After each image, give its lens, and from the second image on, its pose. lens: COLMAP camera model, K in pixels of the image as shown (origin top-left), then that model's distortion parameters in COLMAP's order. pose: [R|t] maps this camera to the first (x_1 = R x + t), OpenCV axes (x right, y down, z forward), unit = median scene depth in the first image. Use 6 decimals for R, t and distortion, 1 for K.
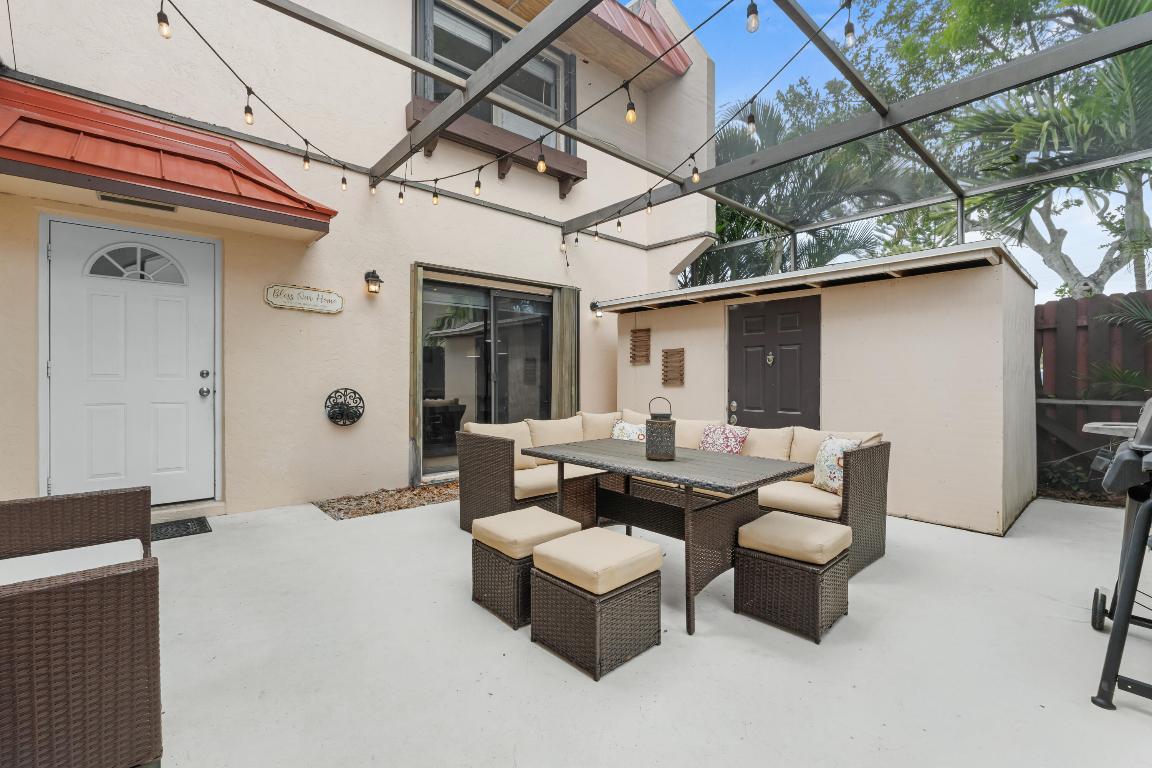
lens RADIAL K [[488.3, 0, 575.7], [0, 488.3, 376.2], [0, 0, 1]] dist [-0.003205, -0.000138]
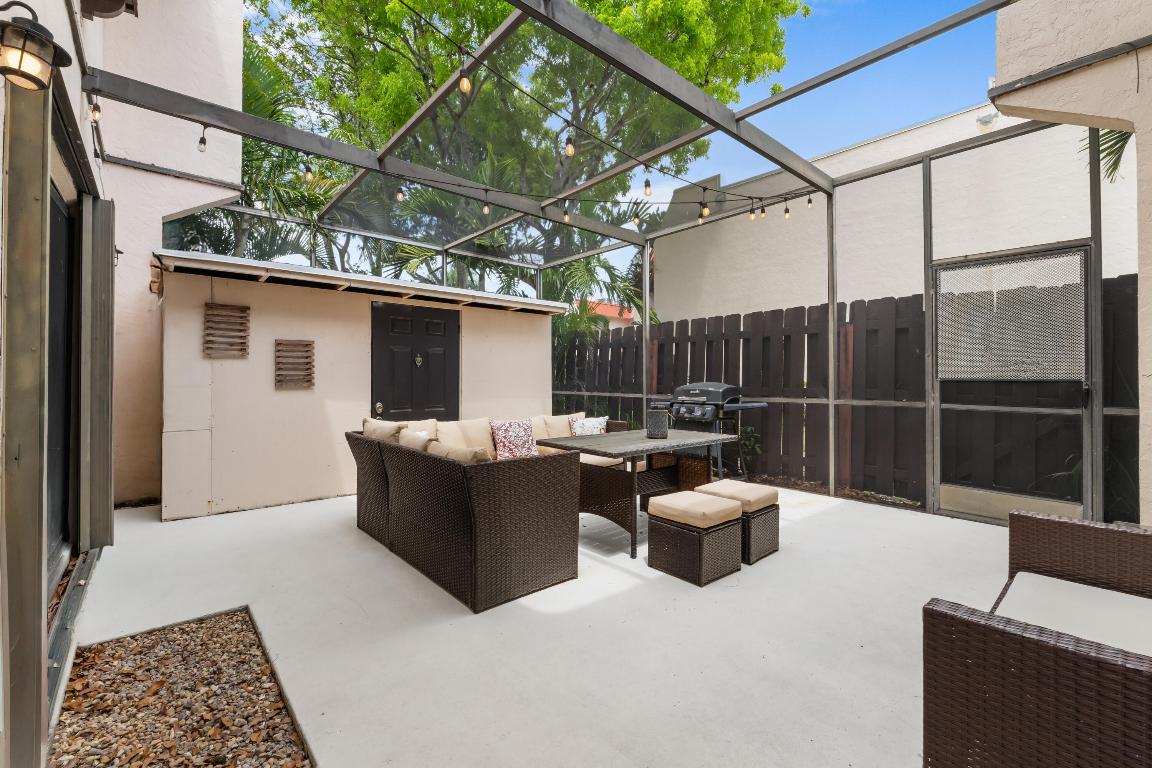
lens RADIAL K [[488.3, 0, 578.4], [0, 488.3, 381.8], [0, 0, 1]] dist [-0.003205, -0.000138]
pose [[0.012601, 0.001542, 0.999919, -0.736208], [-0.006696, 0.999977, -0.001458, 0.010396], [-0.999898, -0.006677, 0.012611, 0.702314]]
